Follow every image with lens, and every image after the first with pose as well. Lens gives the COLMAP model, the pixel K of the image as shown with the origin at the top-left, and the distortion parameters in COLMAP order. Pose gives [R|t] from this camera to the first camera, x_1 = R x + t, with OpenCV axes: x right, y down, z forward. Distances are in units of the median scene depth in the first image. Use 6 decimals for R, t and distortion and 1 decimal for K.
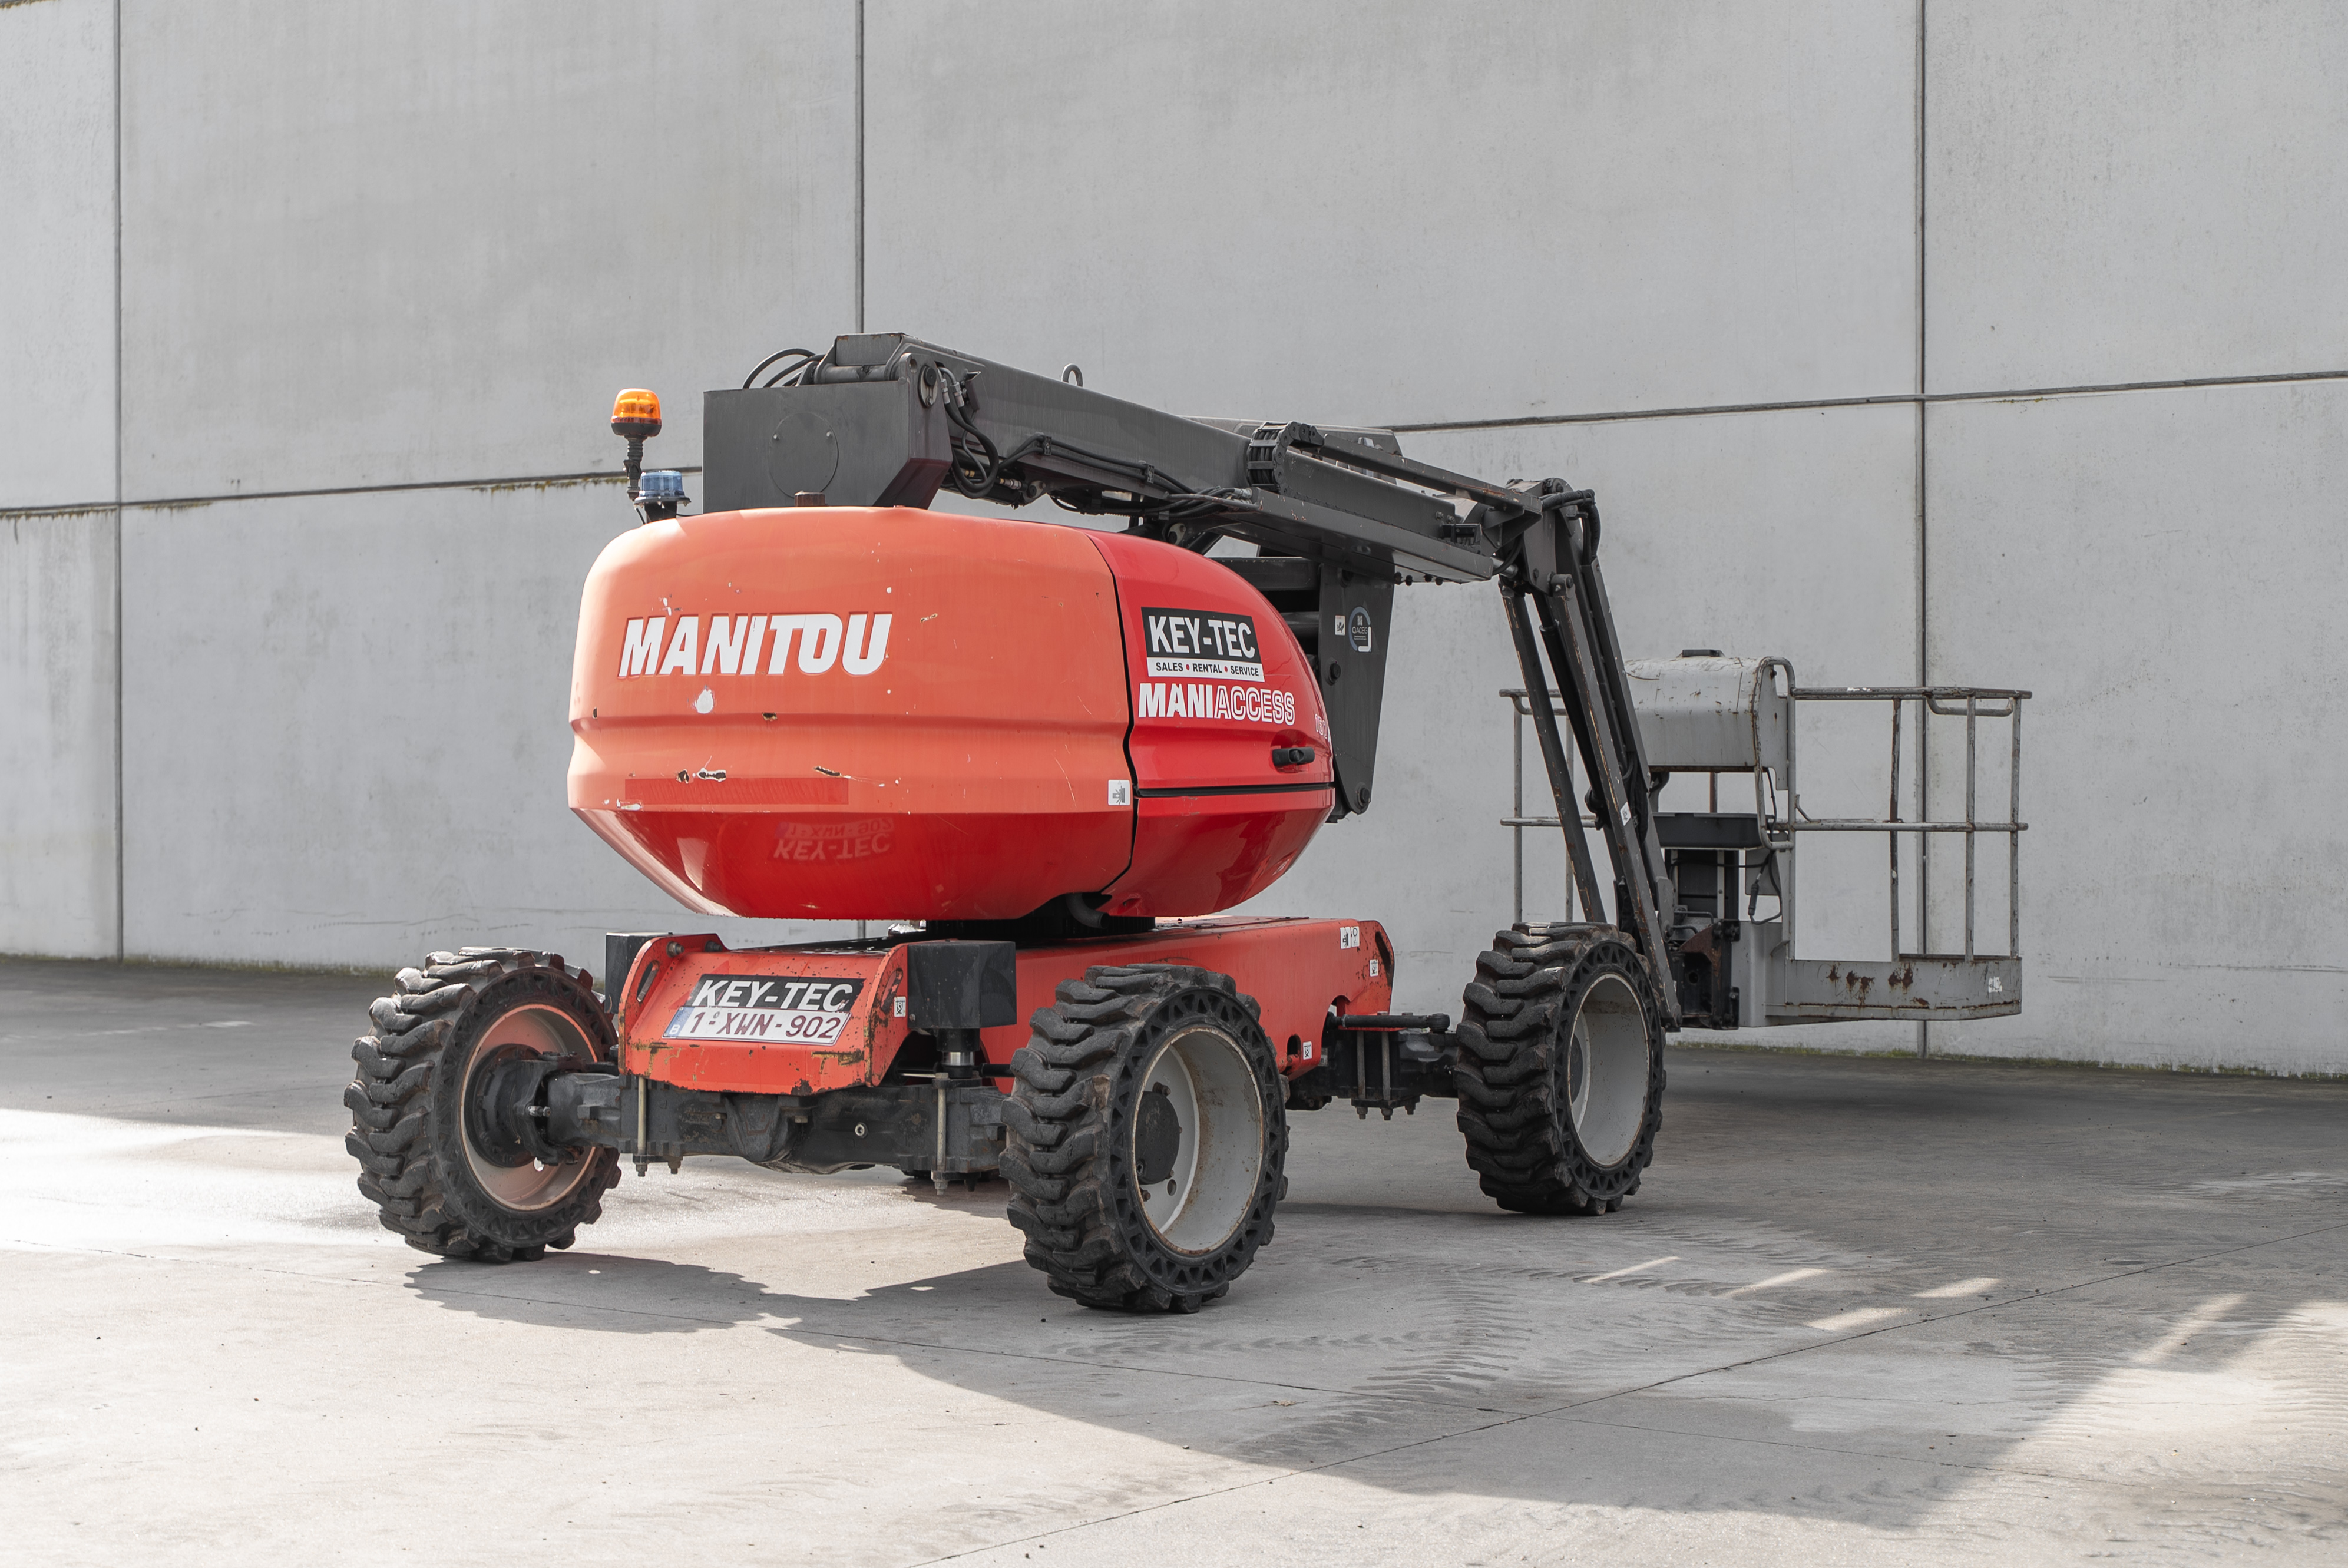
lens RADIAL K [[4803.9, 0, 796.5], [0, 4803.9, 774.5], [0, 0, 1]] dist [0.059345, 0.000000]
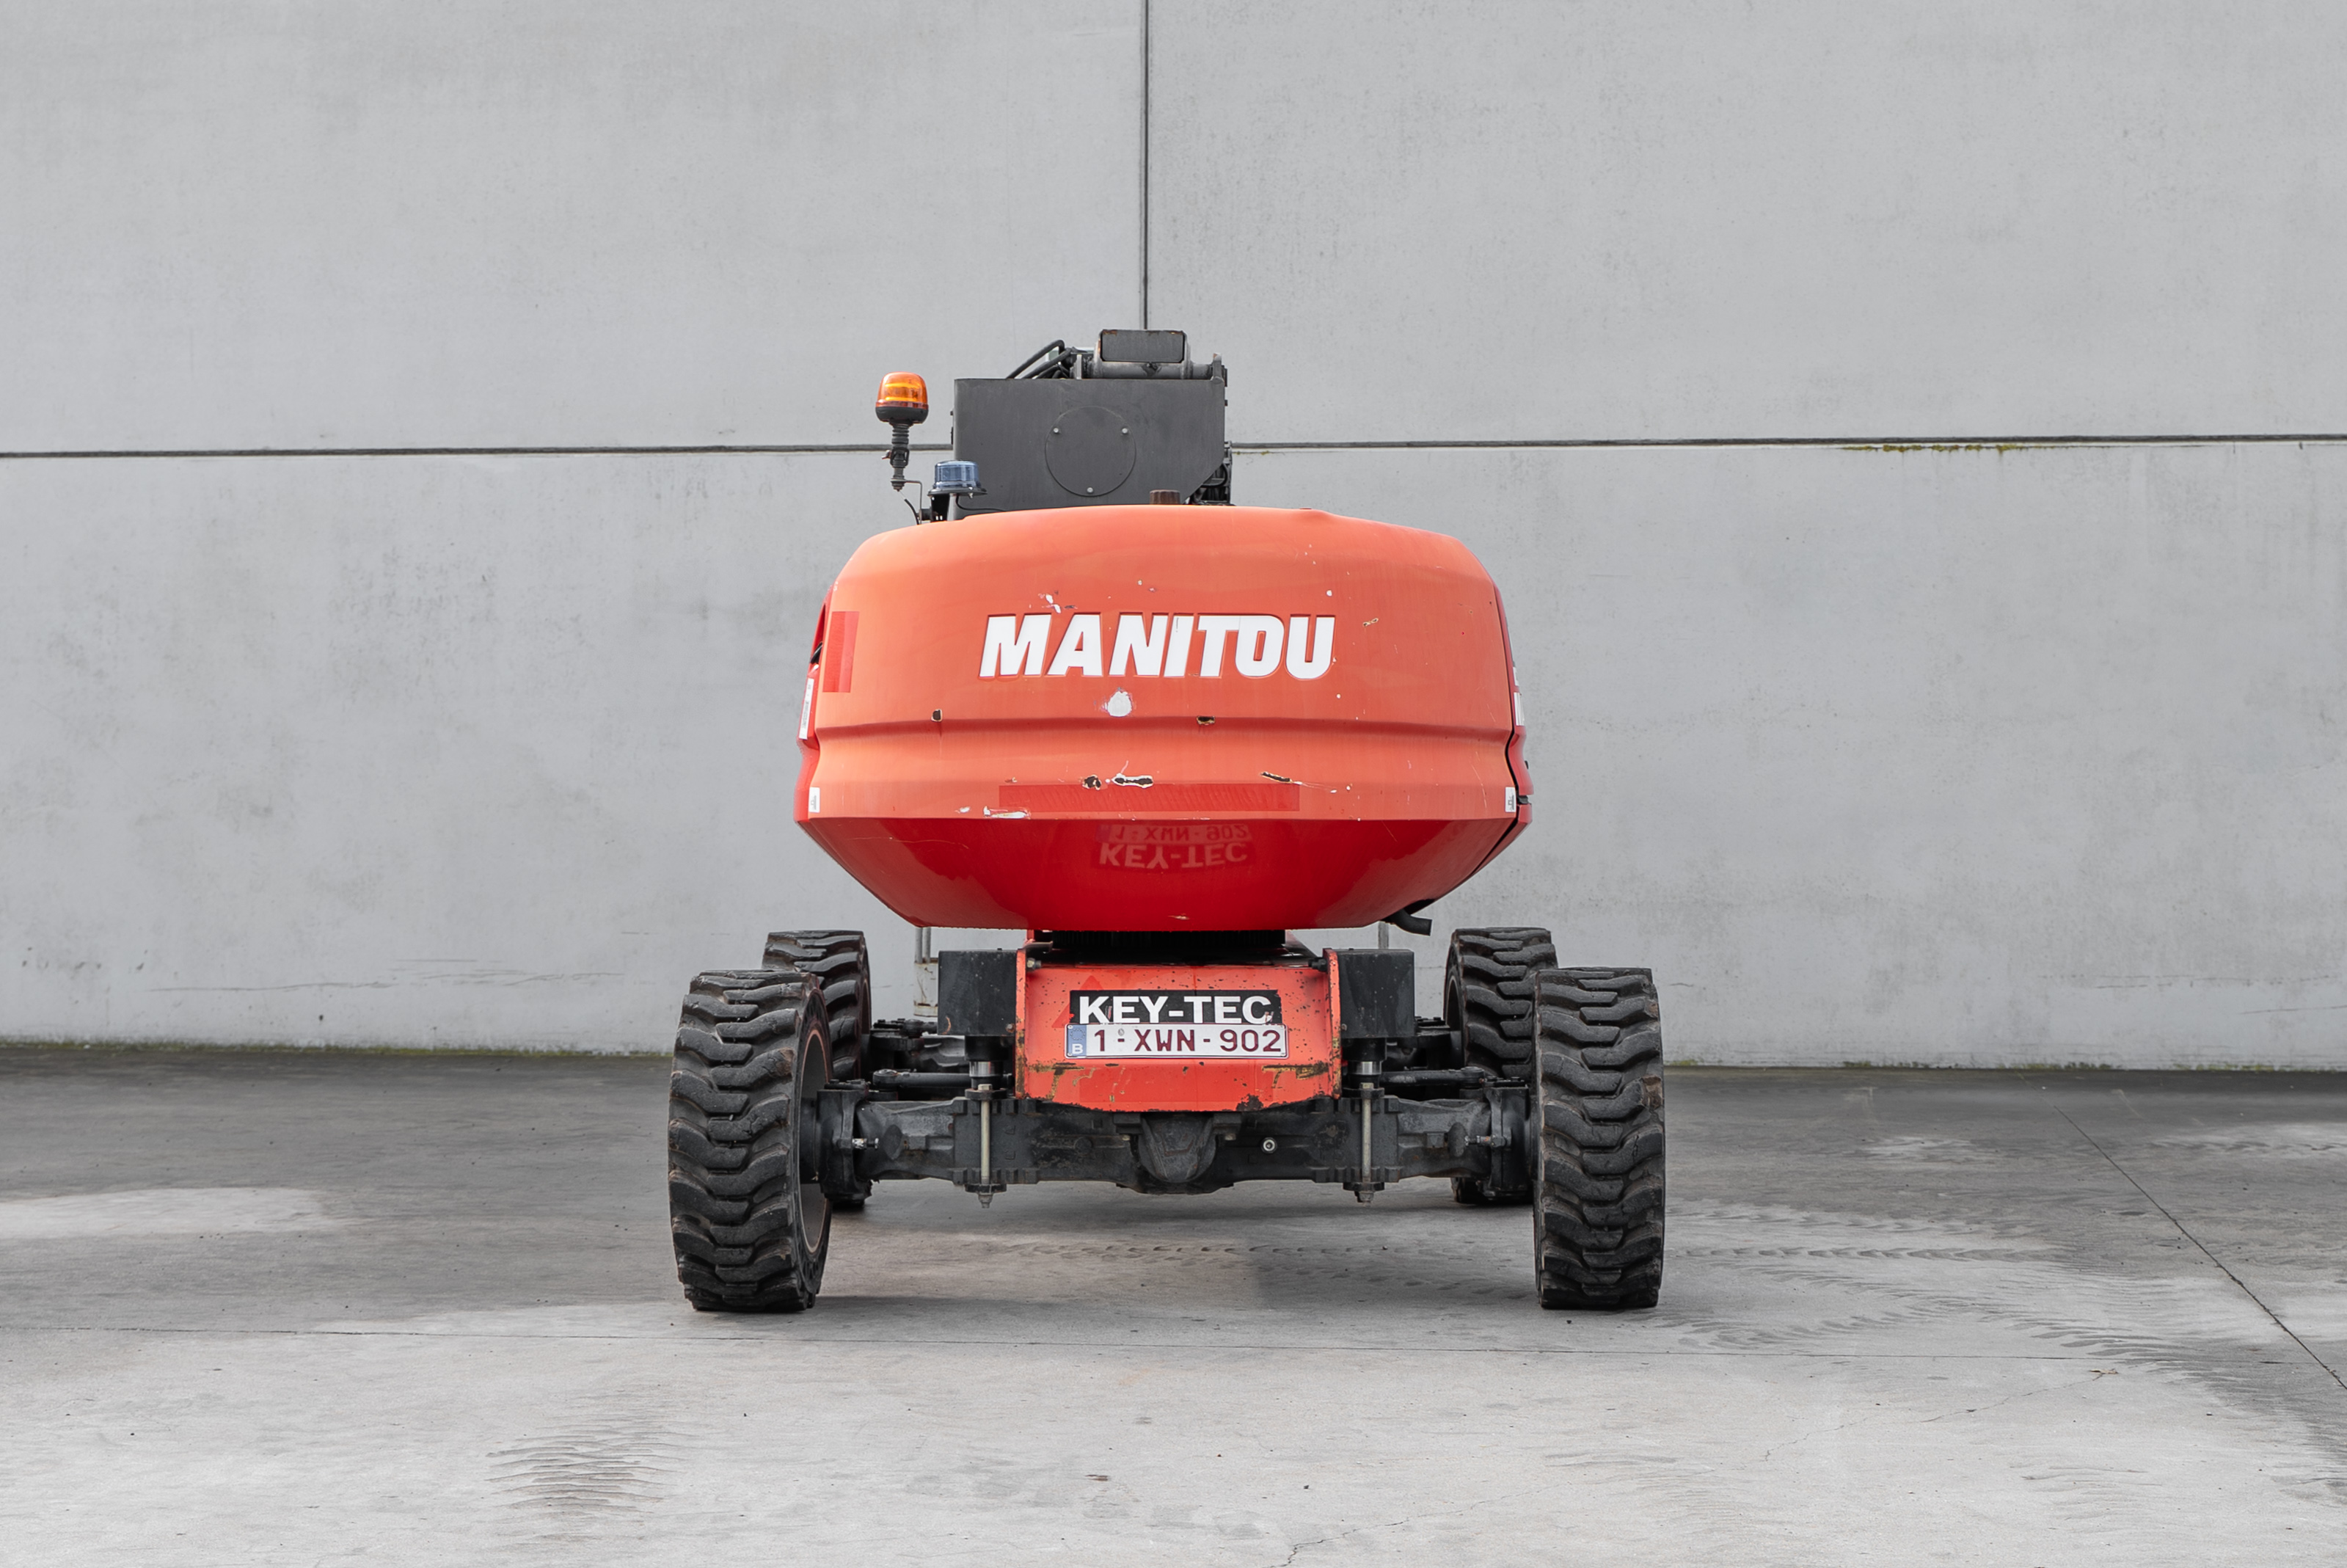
lens RADIAL K [[4628.9, 0, 1081.6], [0, 4628.9, 795.8], [0, 0, 1]] dist [-0.016786, 0.000000]
pose [[0.804508, 0.002752, 0.593936, -0.555810], [0.000615, 0.999985, -0.005465, 0.007819], [-0.593942, 0.004762, 0.804494, 0.256150]]
